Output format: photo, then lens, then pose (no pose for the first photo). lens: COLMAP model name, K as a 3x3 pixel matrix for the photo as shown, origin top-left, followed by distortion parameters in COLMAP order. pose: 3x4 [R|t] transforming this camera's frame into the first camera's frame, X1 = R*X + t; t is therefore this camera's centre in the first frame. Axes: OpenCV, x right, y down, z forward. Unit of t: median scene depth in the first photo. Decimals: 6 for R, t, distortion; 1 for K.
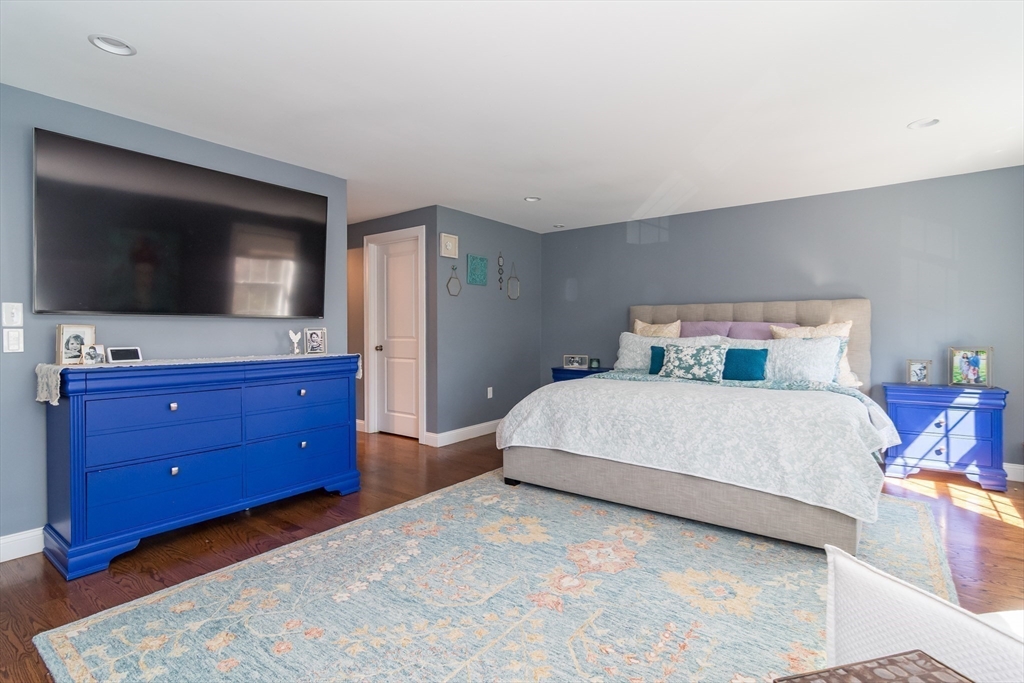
lens RADIAL K [[492.5, 0, 516.5], [0, 492.5, 336.2], [0, 0, 1]] dist [-0.001456, 0.000856]
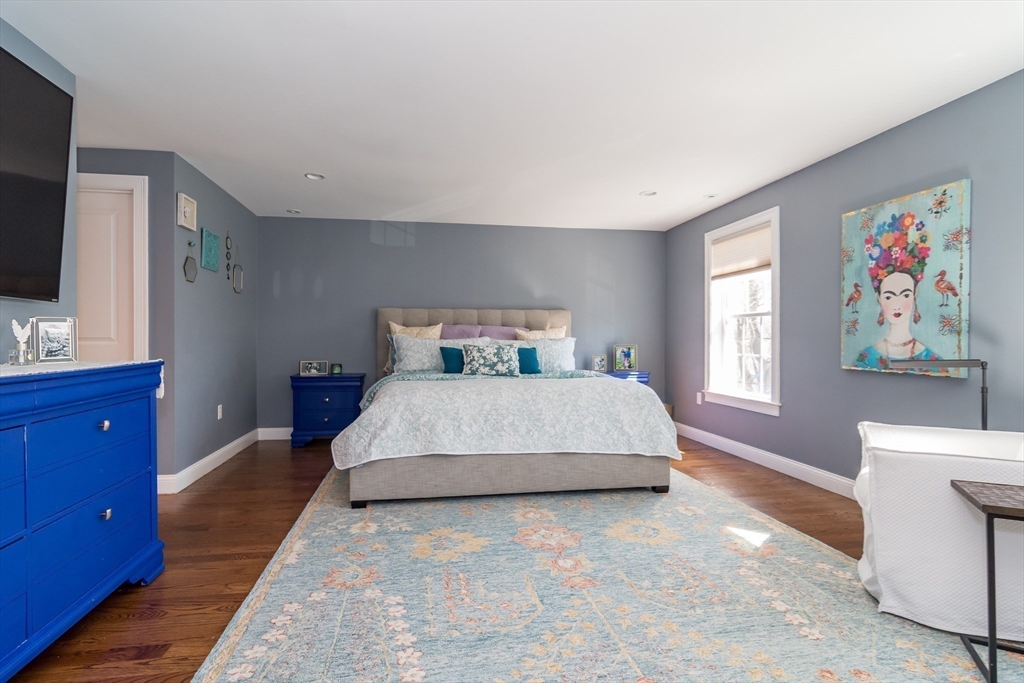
lens RADIAL K [[492.5, 0, 511.9], [0, 492.5, 342.5], [0, 0, 1]] dist [-0.001456, 0.000856]
pose [[0.698793, -0.003349, 0.715316, -0.517045], [0.006962, 0.999974, -0.002120, 0.020310], [-0.715290, 0.006461, 0.698798, 0.245161]]
